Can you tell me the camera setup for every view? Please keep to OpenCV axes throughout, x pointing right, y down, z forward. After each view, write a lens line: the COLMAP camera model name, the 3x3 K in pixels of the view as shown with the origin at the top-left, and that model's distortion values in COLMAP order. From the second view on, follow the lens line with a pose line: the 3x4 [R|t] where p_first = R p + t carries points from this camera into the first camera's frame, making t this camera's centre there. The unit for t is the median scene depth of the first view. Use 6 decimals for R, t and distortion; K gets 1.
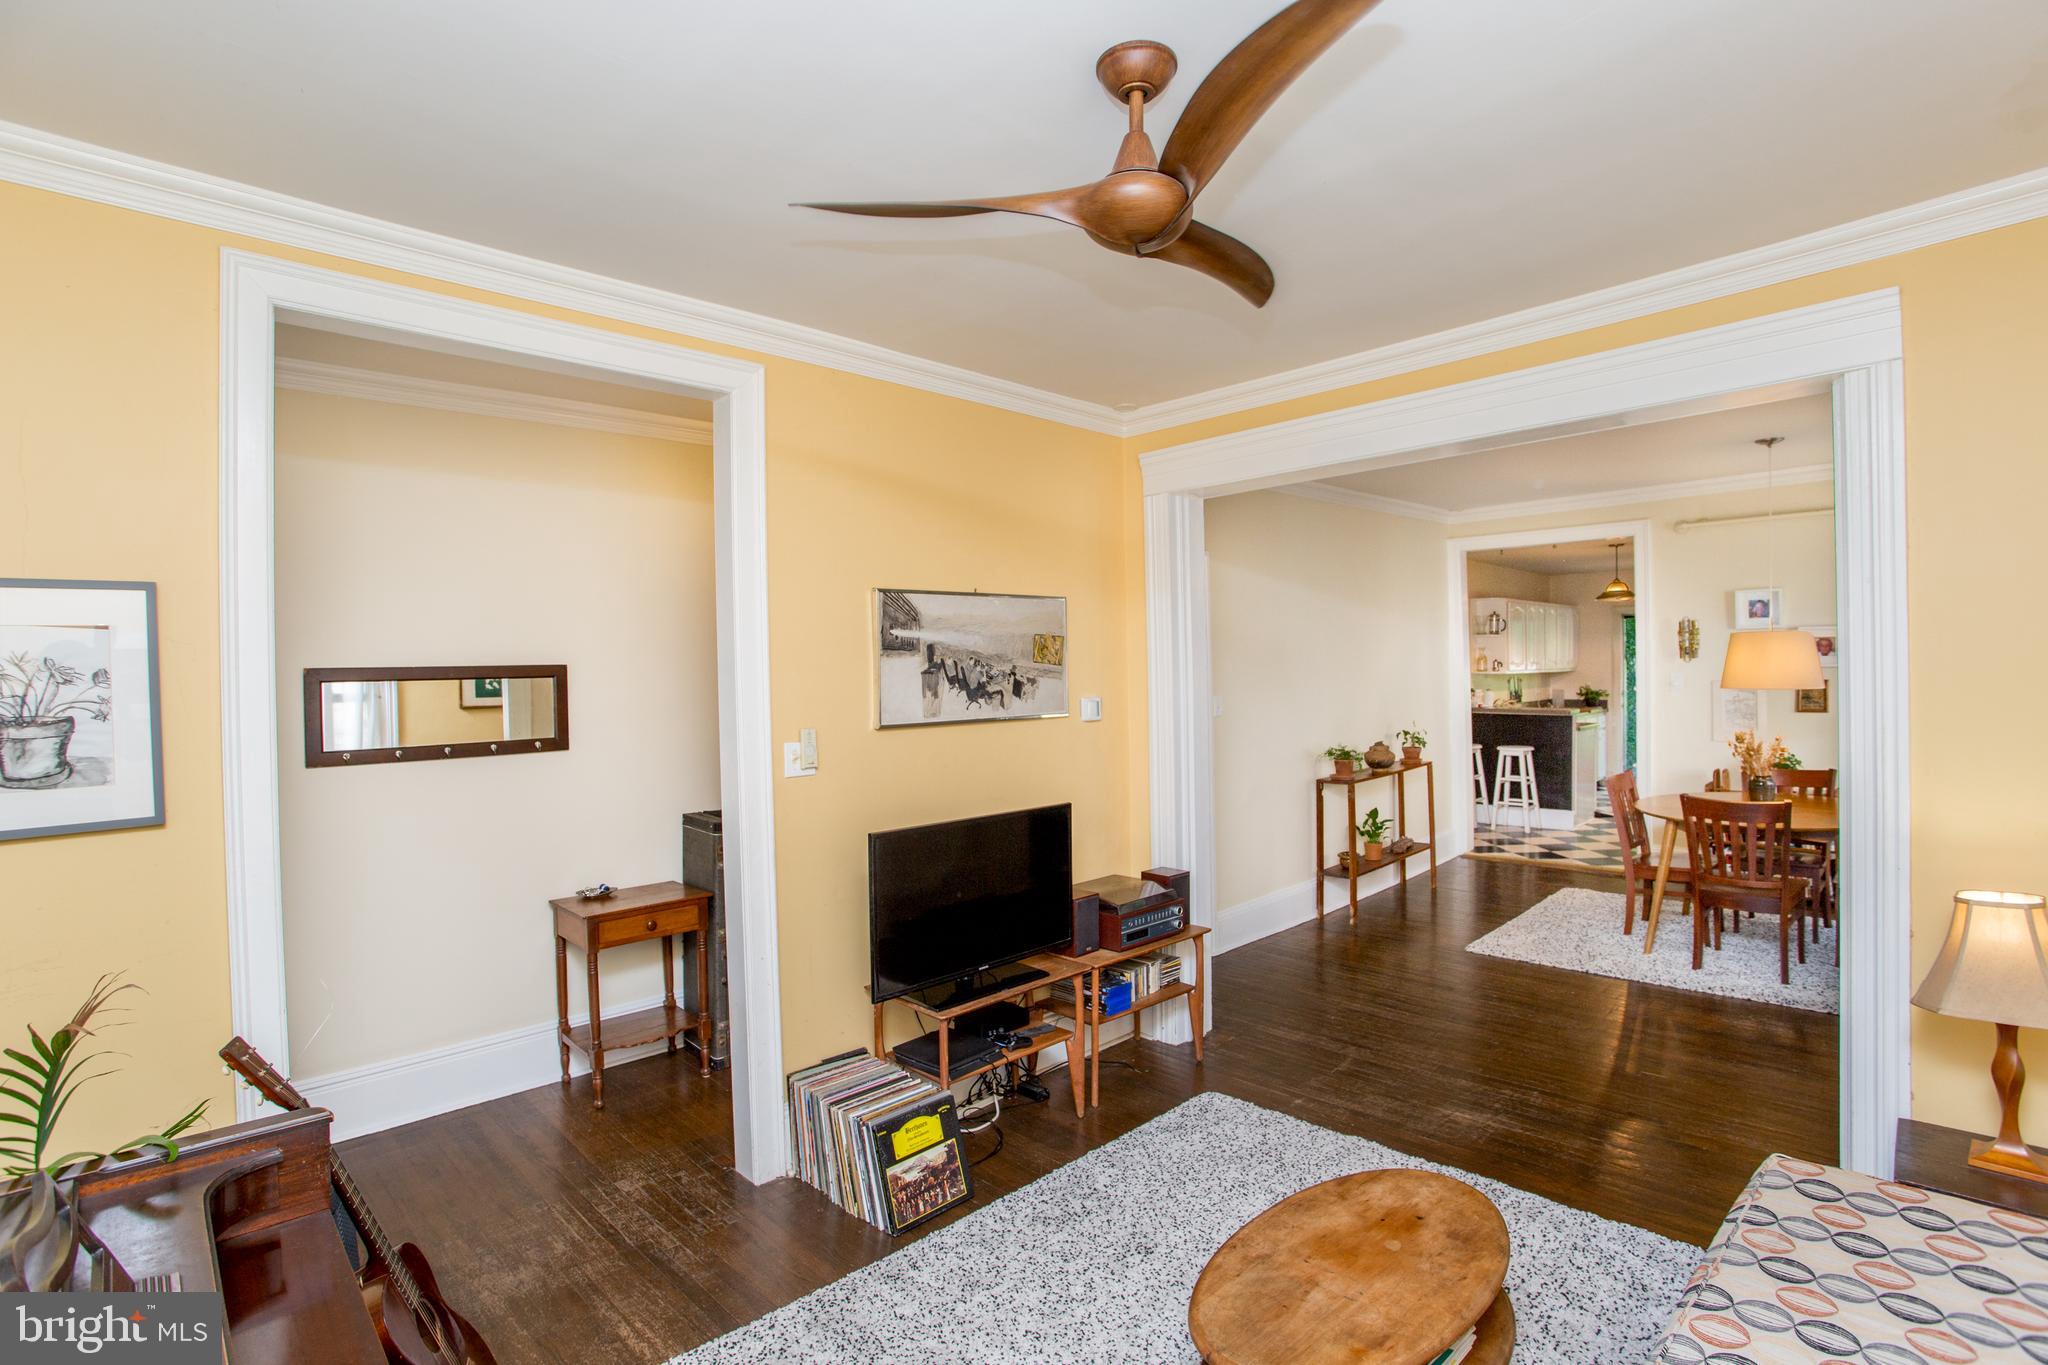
lens RADIAL K [[988.0, 0, 1016.4], [0, 988.0, 674.3], [0, 0, 1]] dist [-0.077542, 0.032799]
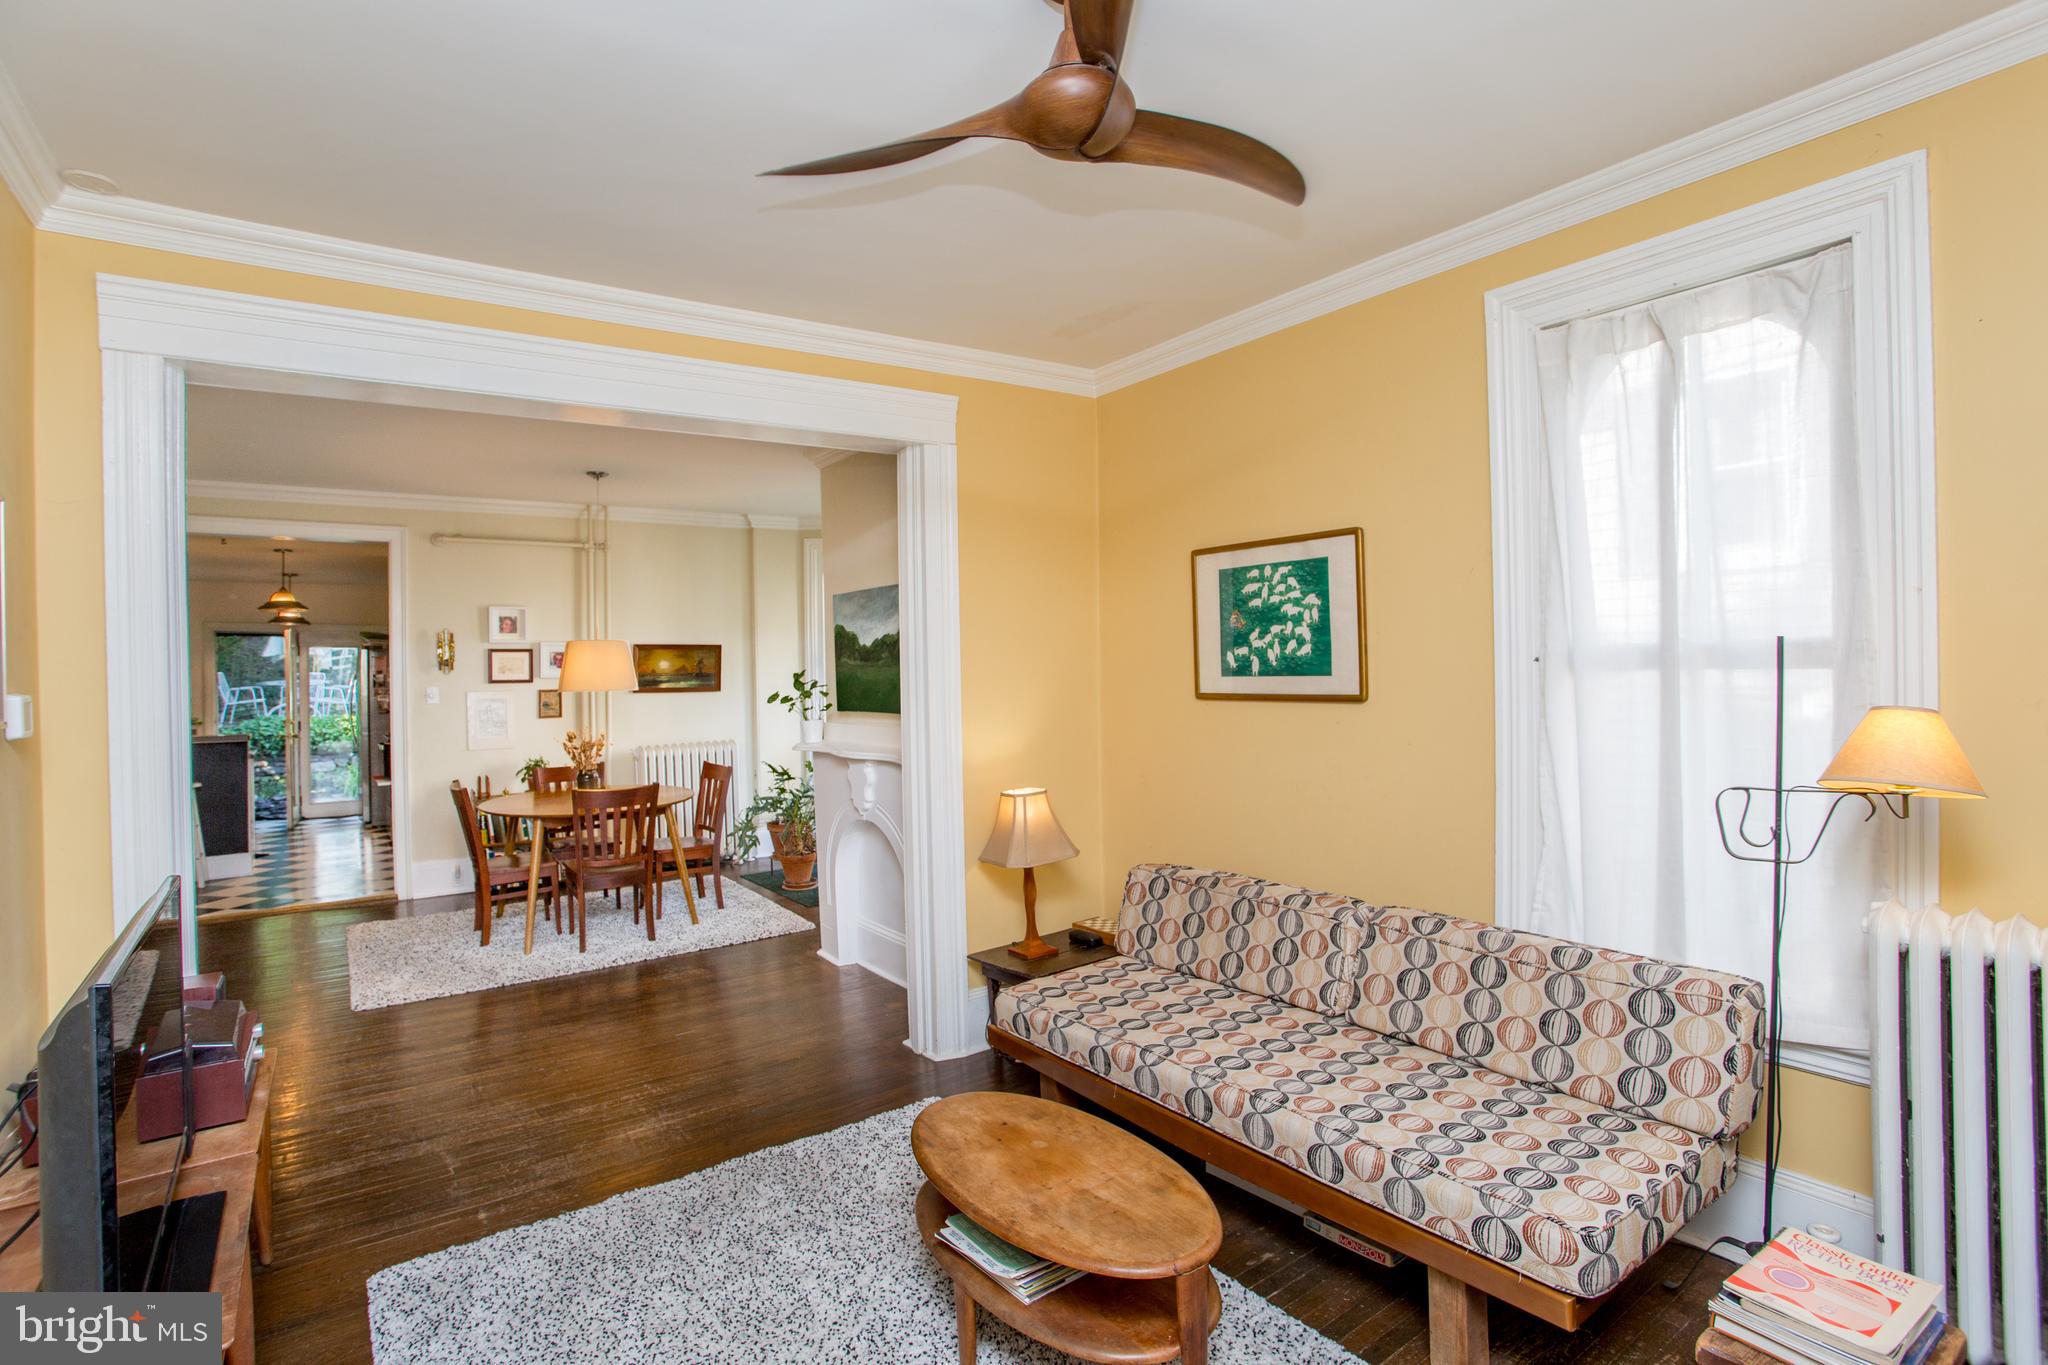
lens RADIAL K [[988.0, 0, 1016.4], [0, 988.0, 674.3], [0, 0, 1]] dist [-0.077542, 0.032799]
pose [[0.144522, 0.014117, 0.989401, -0.216232], [0.027592, 0.999452, -0.018290, 0.022623], [-0.989117, 0.029943, 0.144053, 0.255158]]
